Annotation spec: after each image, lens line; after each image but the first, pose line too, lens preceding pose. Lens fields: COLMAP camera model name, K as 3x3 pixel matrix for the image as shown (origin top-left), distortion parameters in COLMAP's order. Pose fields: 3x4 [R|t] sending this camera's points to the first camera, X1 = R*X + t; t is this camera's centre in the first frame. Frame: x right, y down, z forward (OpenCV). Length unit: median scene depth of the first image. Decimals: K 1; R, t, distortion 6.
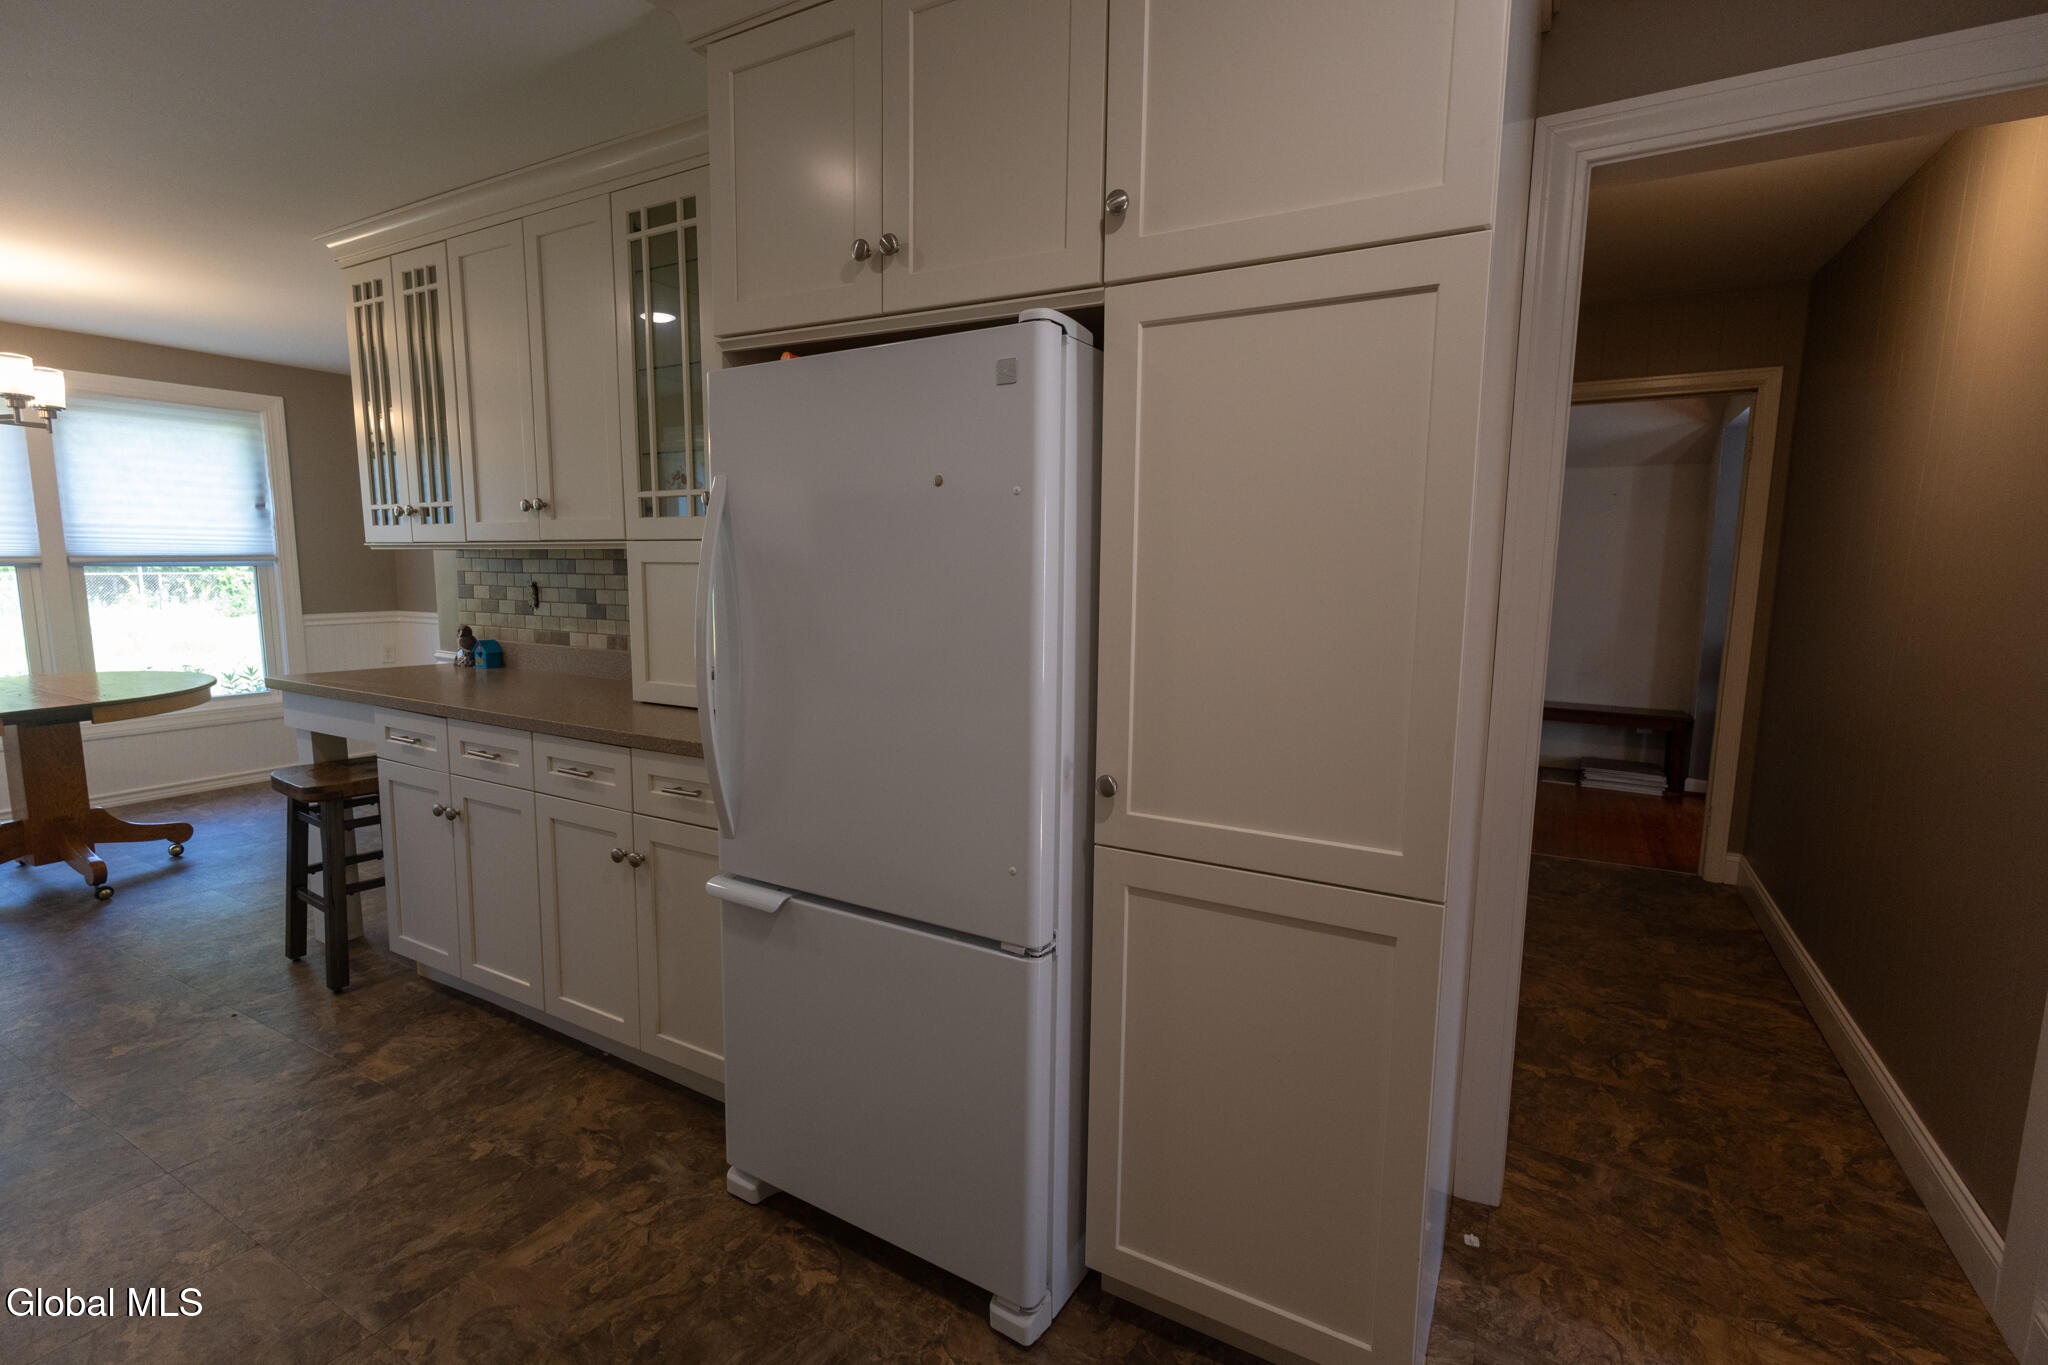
lens RADIAL K [[941.3, 0, 1016.0], [0, 941.3, 681.3], [0, 0, 1]] dist [0.002562, 0.000879]
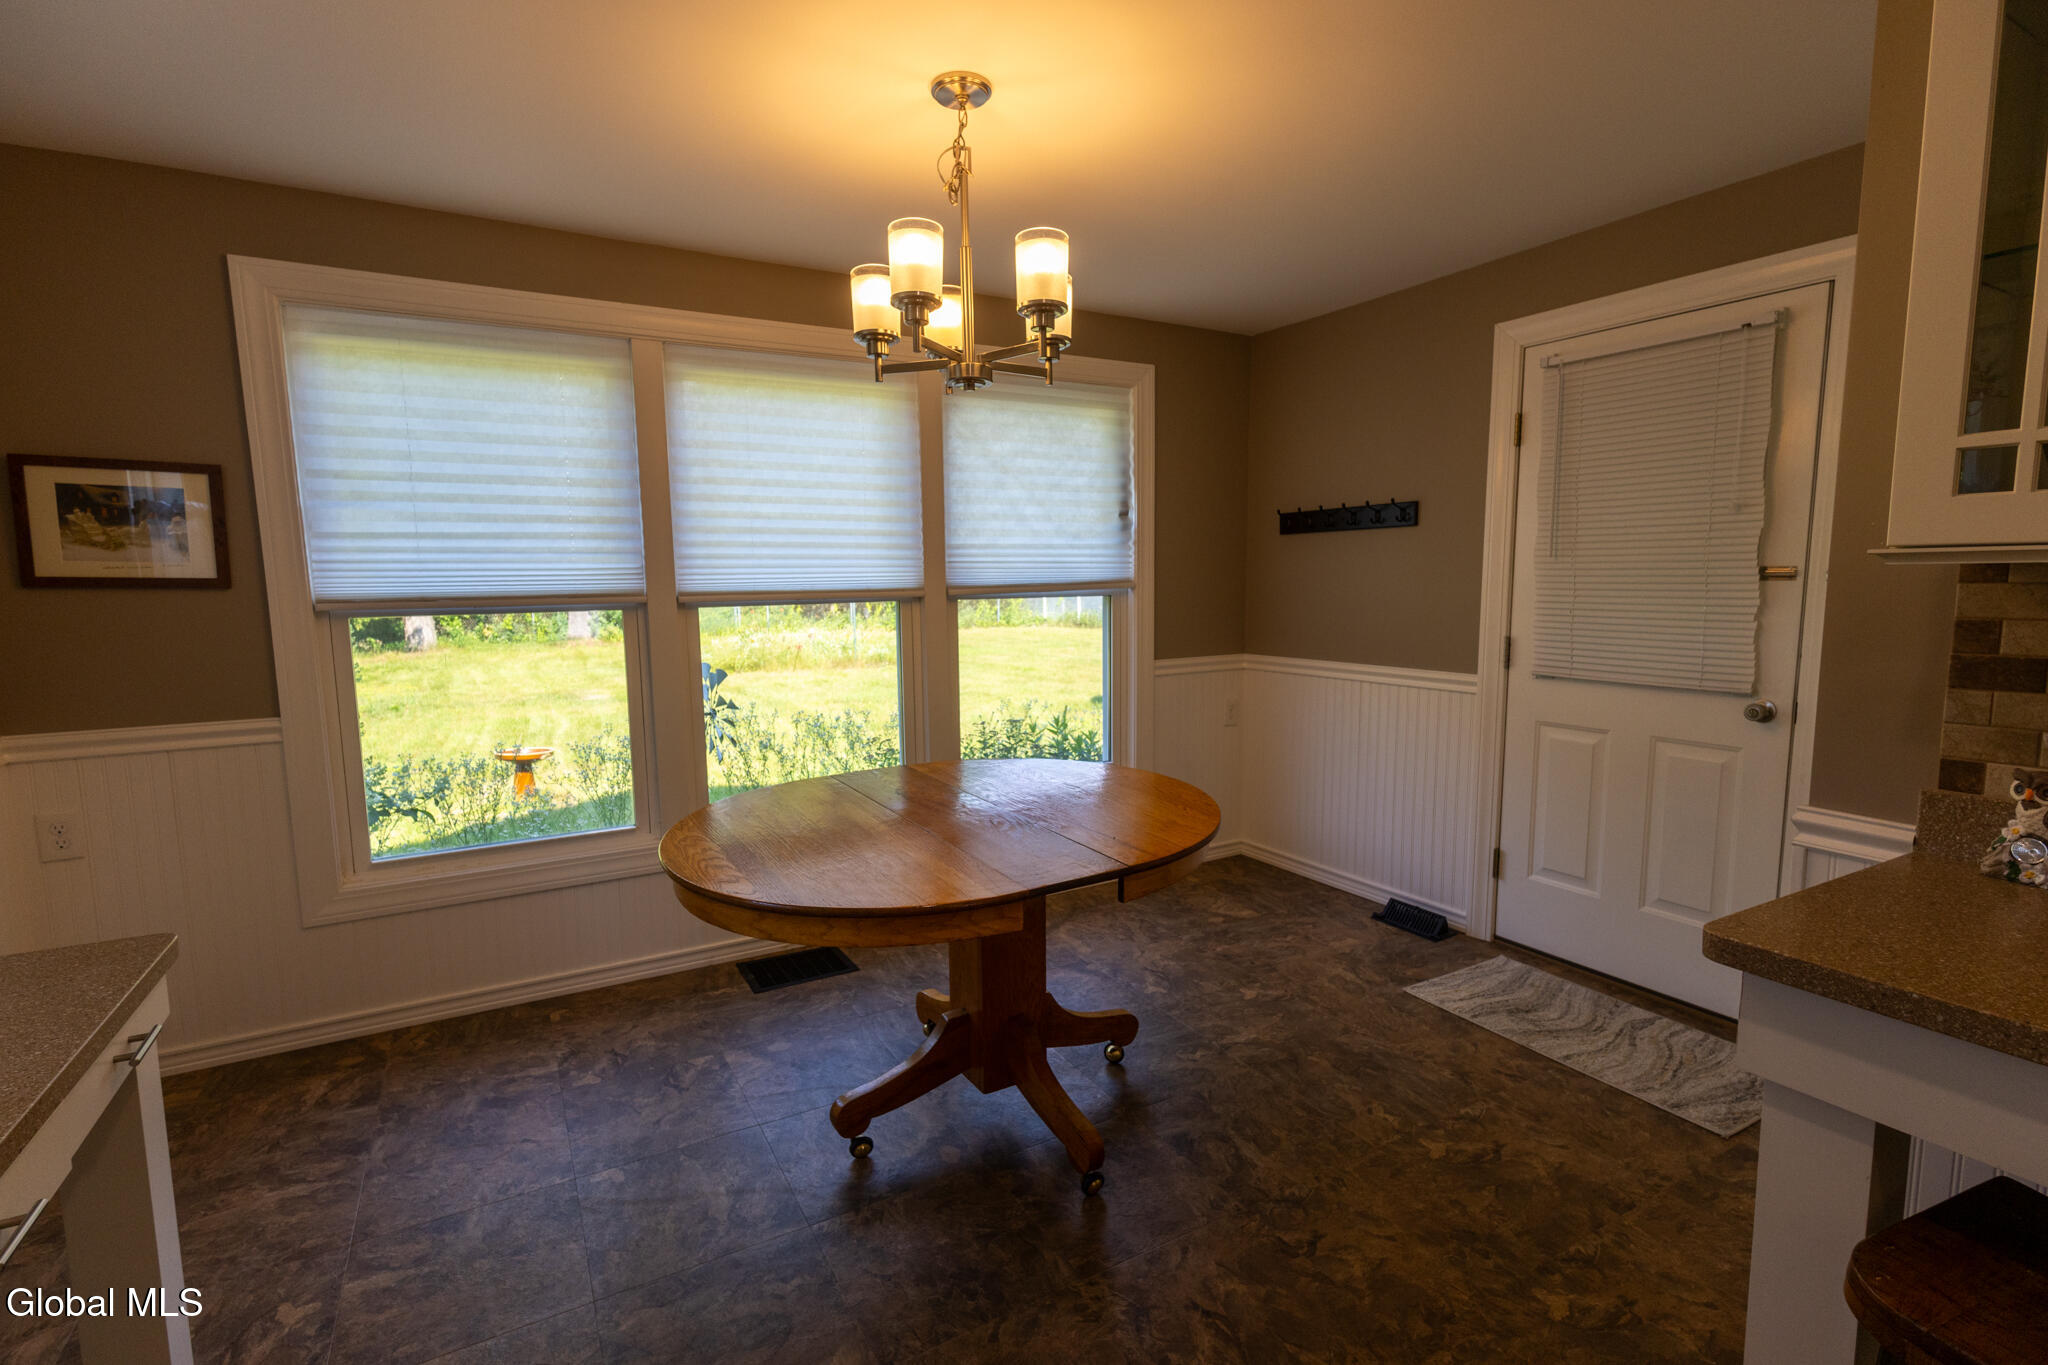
lens RADIAL K [[941.3, 0, 1014.8], [0, 941.3, 681.5], [0, 0, 1]] dist [0.002562, 0.000879]
pose [[0.858310, 0.039716, -0.511592, -0.749385], [-0.047052, 0.998891, -0.001393, -0.076092], [0.510970, 0.025267, 0.859227, 0.497183]]
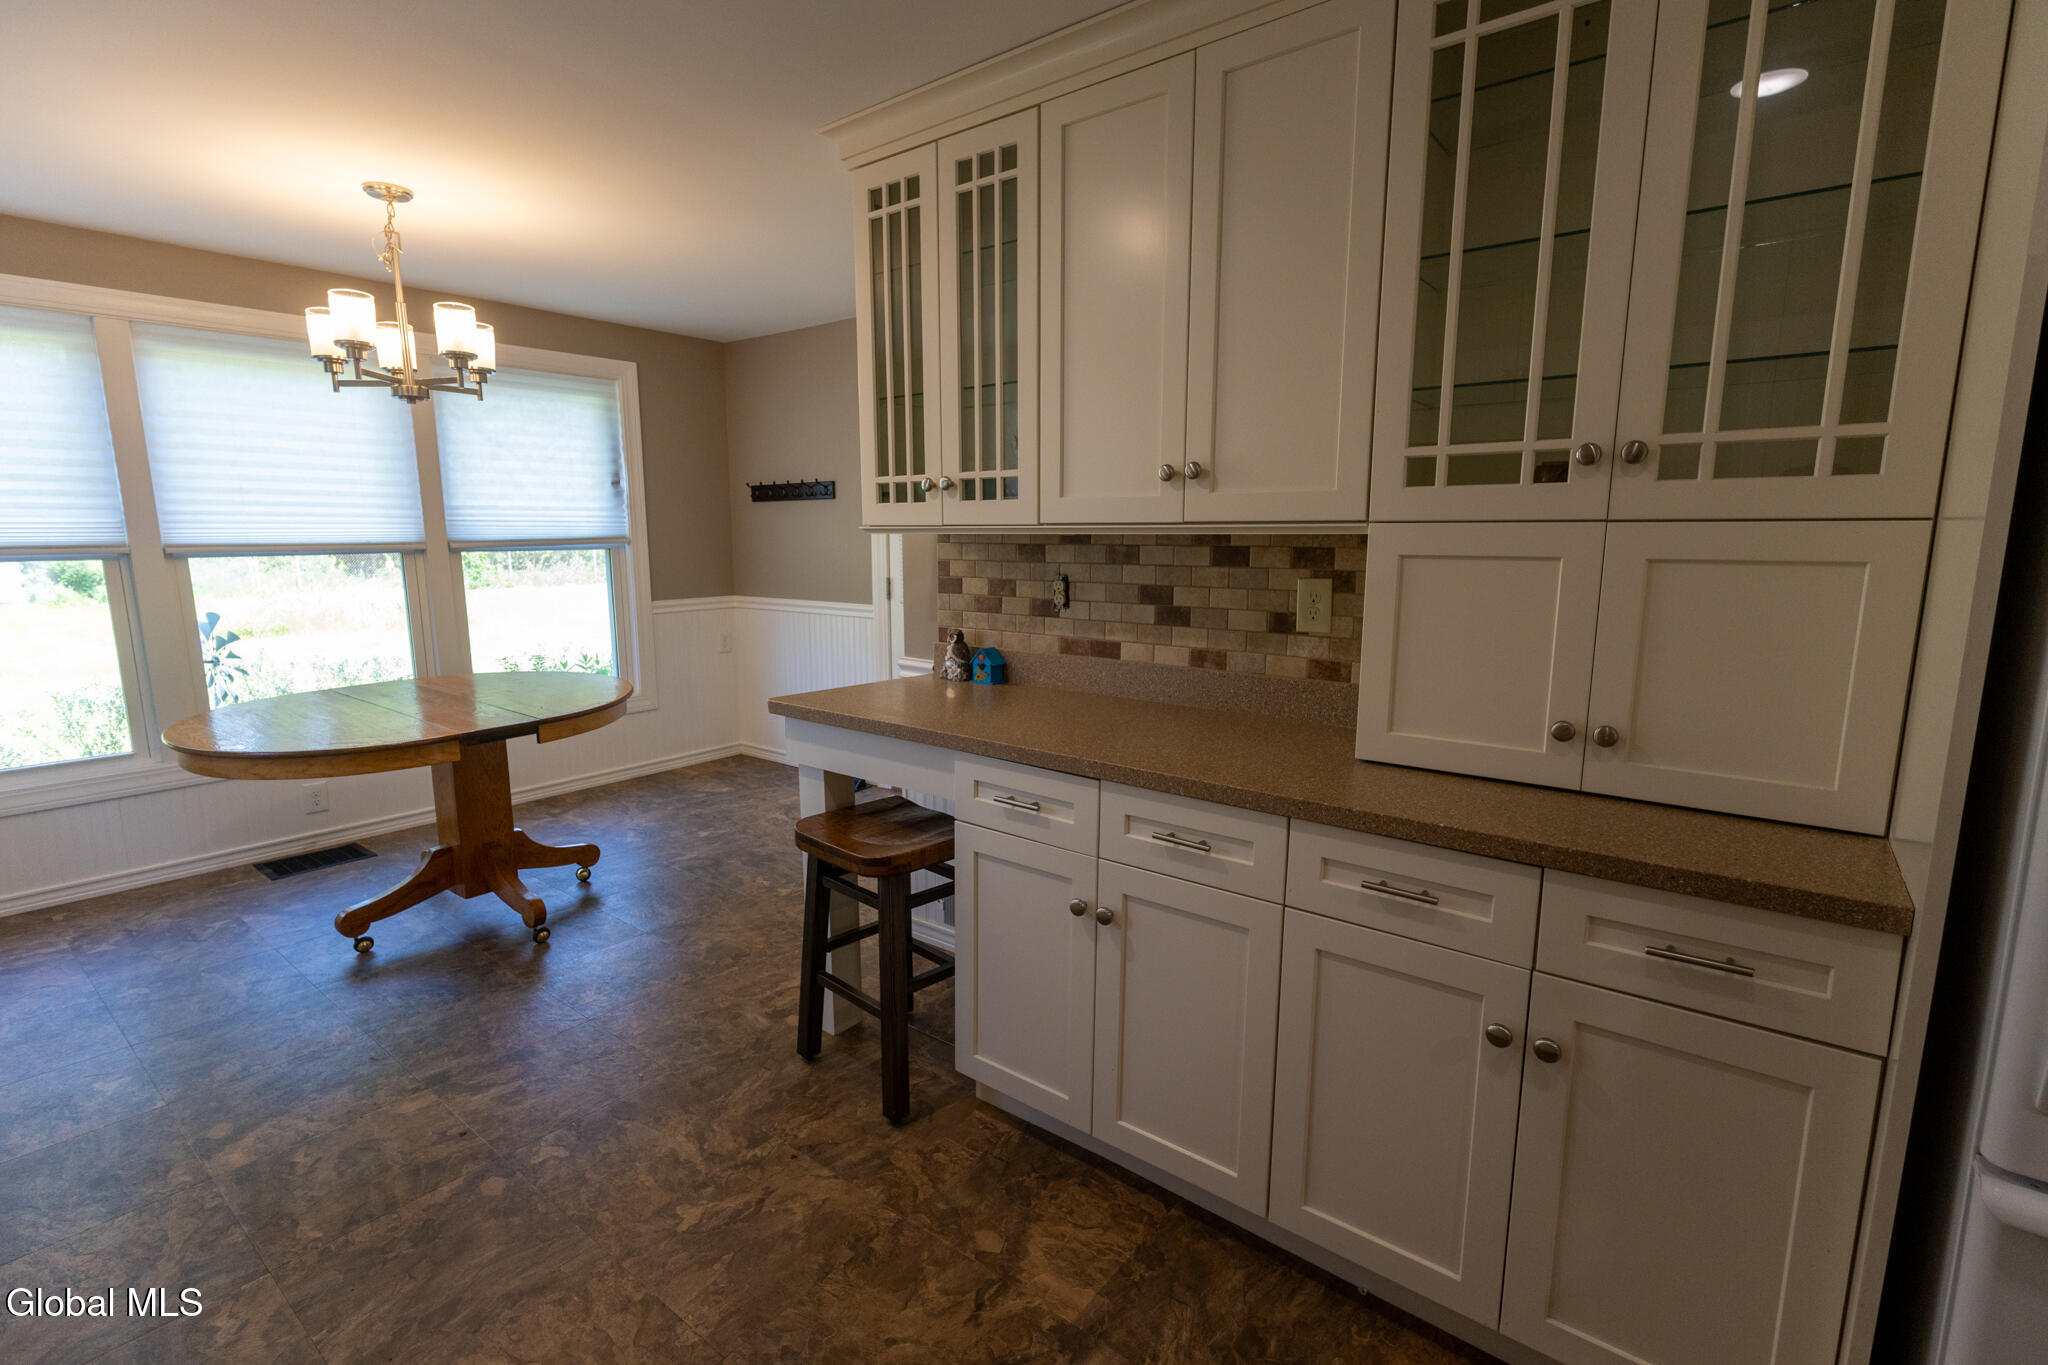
lens RADIAL K [[941.3, 0, 1017.7], [0, 941.3, 682.0], [0, 0, 1]] dist [0.002562, 0.000879]
pose [[0.988841, 0.015510, -0.148164, -0.421165], [-0.010650, 0.999381, 0.033538, -0.042352], [0.148593, -0.031585, 0.988394, 0.225716]]
